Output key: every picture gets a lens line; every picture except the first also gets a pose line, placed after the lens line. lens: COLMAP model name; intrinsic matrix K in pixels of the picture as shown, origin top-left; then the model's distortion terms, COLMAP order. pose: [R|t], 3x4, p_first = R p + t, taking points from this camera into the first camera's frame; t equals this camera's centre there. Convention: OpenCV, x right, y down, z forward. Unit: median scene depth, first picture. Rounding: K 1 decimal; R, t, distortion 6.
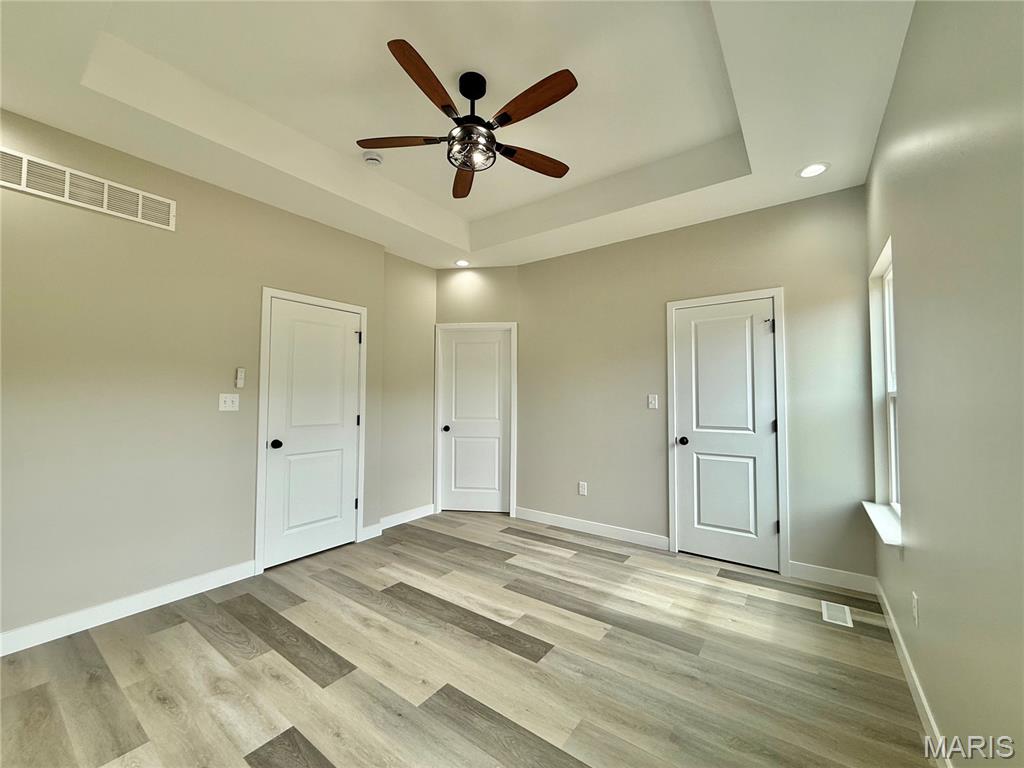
lens RADIAL K [[408.0, 0, 512.0], [0, 408.0, 384.0], [0, 0, 1]] dist [-0.000472, -0.000143]
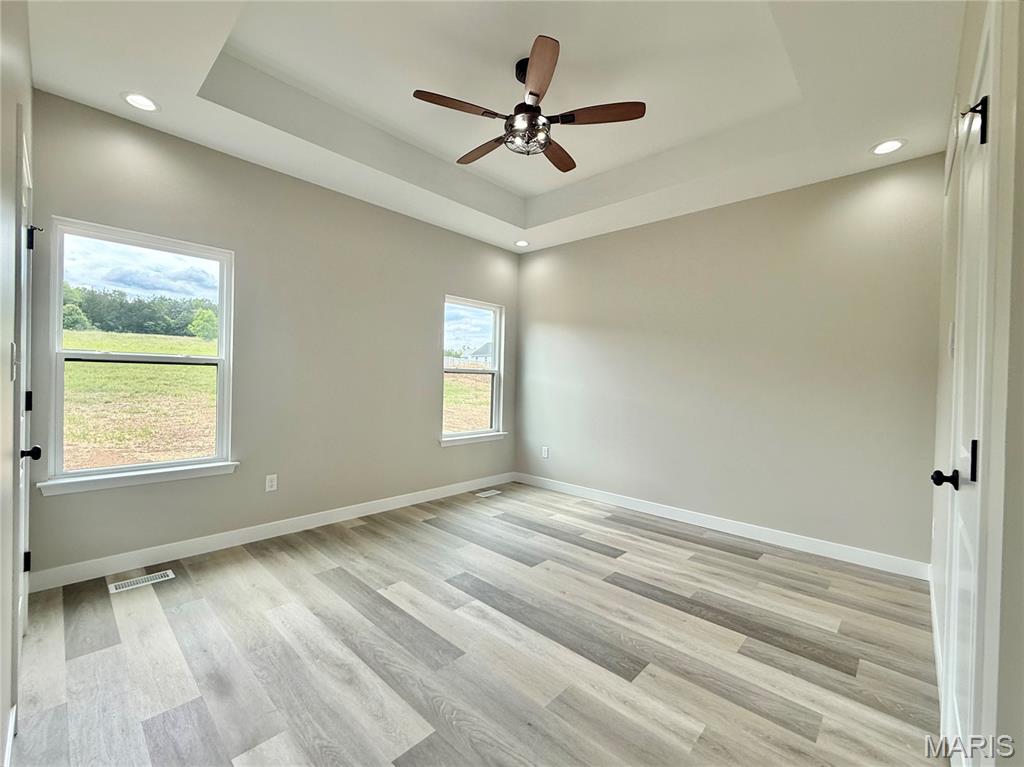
lens RADIAL K [[428.9, 0, 512.0], [0, 428.9, 383.5], [0, 0, 1]] dist [-0.002680, -0.000226]
pose [[-0.992368, -0.027488, 0.120208, -0.169677], [-0.030341, 0.999298, -0.021967, 0.075316], [-0.119520, -0.025446, -0.992506, 1.693970]]
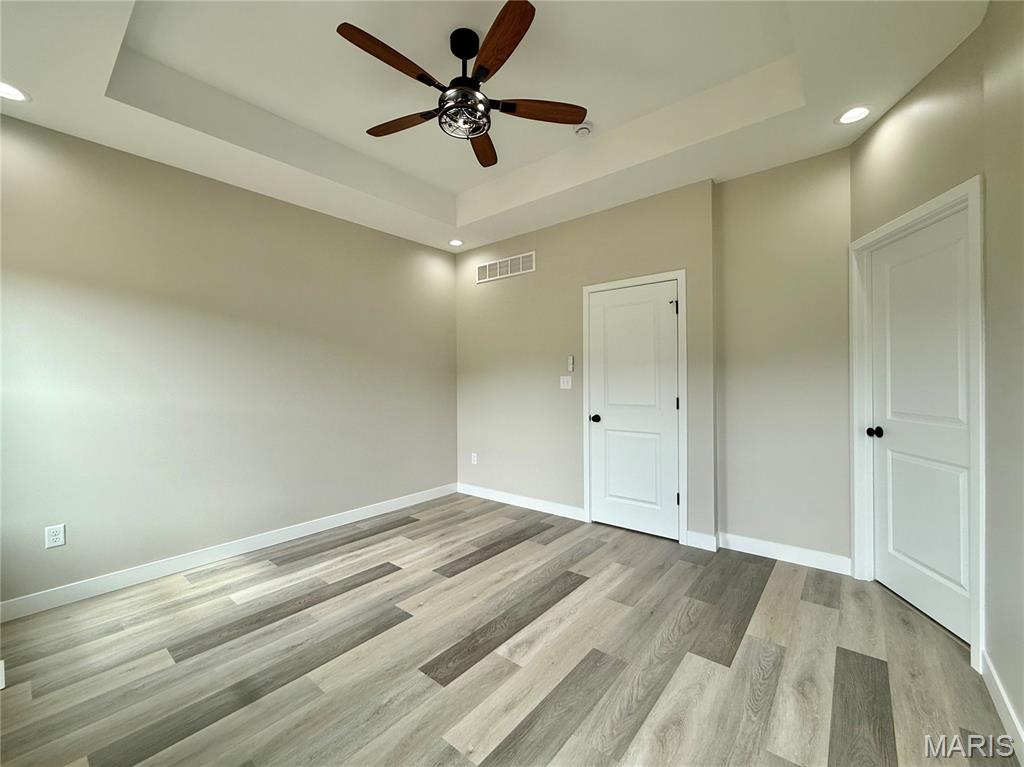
lens RADIAL K [[418.3, 0, 505.8], [0, 418.3, 383.2], [0, 0, 1]] dist [-0.000349, 0.000034]
pose [[-0.068234, 0.001850, -0.997668, 0.699223], [0.043214, 0.999065, -0.001103, 0.041204], [0.996733, -0.043188, -0.068251, 0.920638]]
